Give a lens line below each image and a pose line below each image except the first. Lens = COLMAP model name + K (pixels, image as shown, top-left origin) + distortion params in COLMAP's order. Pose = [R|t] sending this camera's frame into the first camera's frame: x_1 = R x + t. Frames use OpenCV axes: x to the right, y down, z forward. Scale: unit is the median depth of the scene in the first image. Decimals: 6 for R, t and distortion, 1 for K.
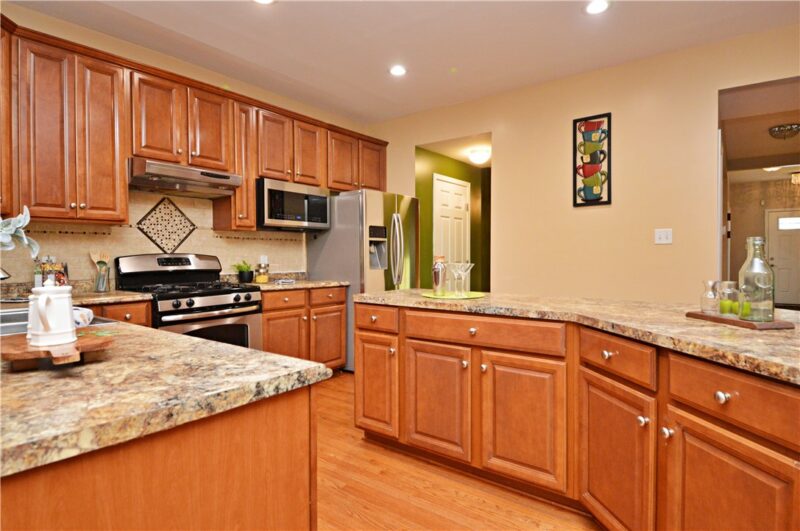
lens RADIAL K [[440.1, 0, 398.0], [0, 440.1, 262.1], [0, 0, 1]] dist [-0.002637, -0.000177]
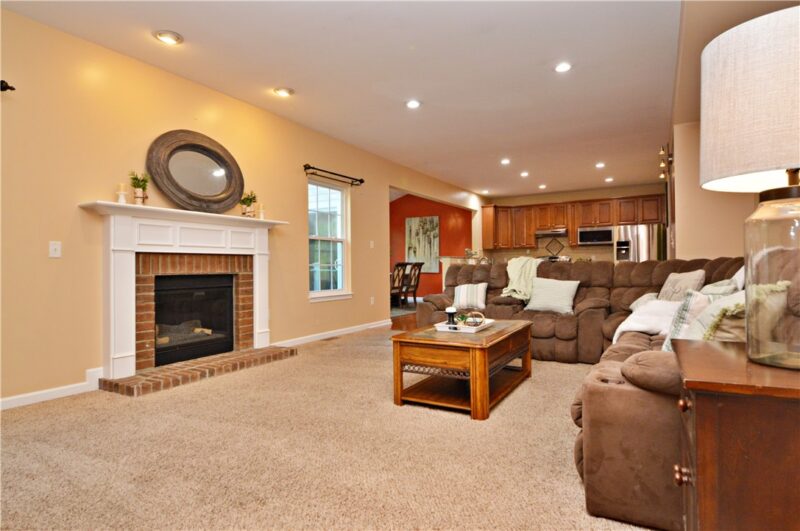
lens RADIAL K [[440.1, 0, 394.9], [0, 440.1, 263.0], [0, 0, 1]] dist [-0.002637, -0.000177]
pose [[0.095708, -0.003190, -0.995404, 2.307699], [-0.007209, 0.999966, -0.003897, 0.050121], [0.995383, 0.007548, 0.095682, -0.419148]]
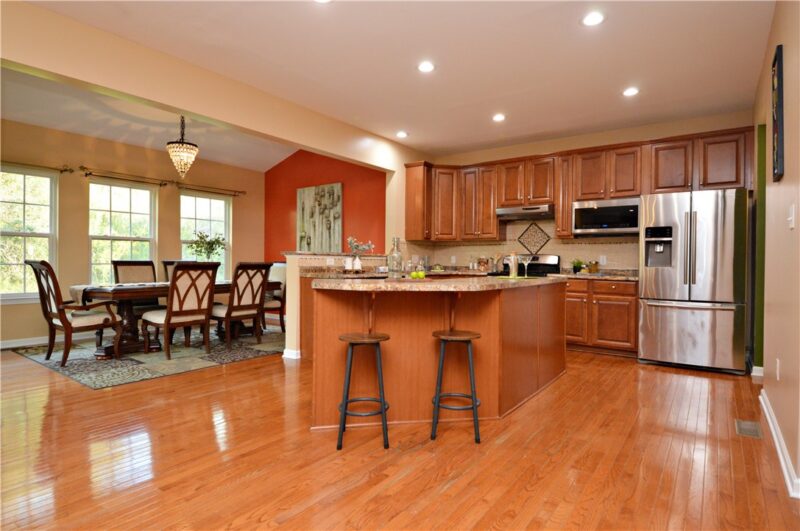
lens RADIAL K [[447.0, 0, 401.7], [0, 447.0, 265.4], [0, 0, 1]] dist [-0.000147, -0.000106]
pose [[0.023255, 0.011756, -0.999660, 1.131416], [-0.027446, 0.999561, 0.011116, 0.017975], [0.999353, 0.027178, 0.023567, 0.390477]]
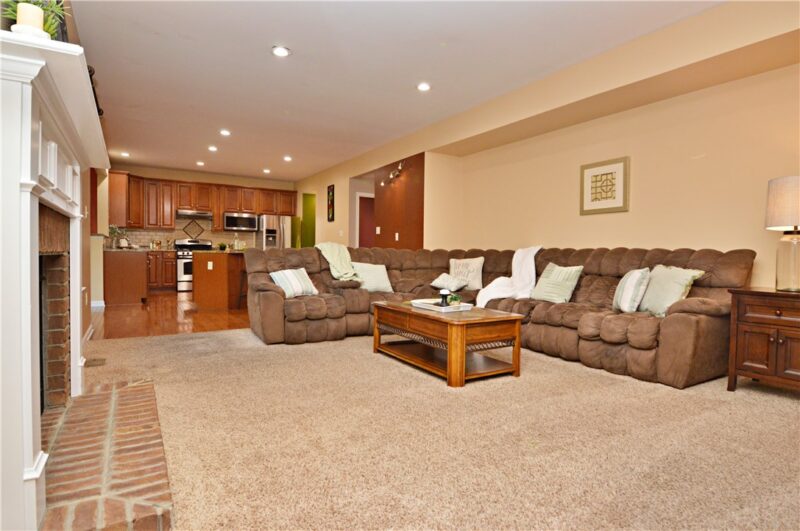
lens RADIAL K [[440.1, 0, 401.5], [0, 440.1, 261.7], [0, 0, 1]] dist [-0.002637, -0.000177]
pose [[0.931023, 0.027317, -0.363937, 1.699701], [-0.026671, 0.999621, 0.006801, 0.069237], [0.363985, 0.003375, 0.931399, -1.141592]]
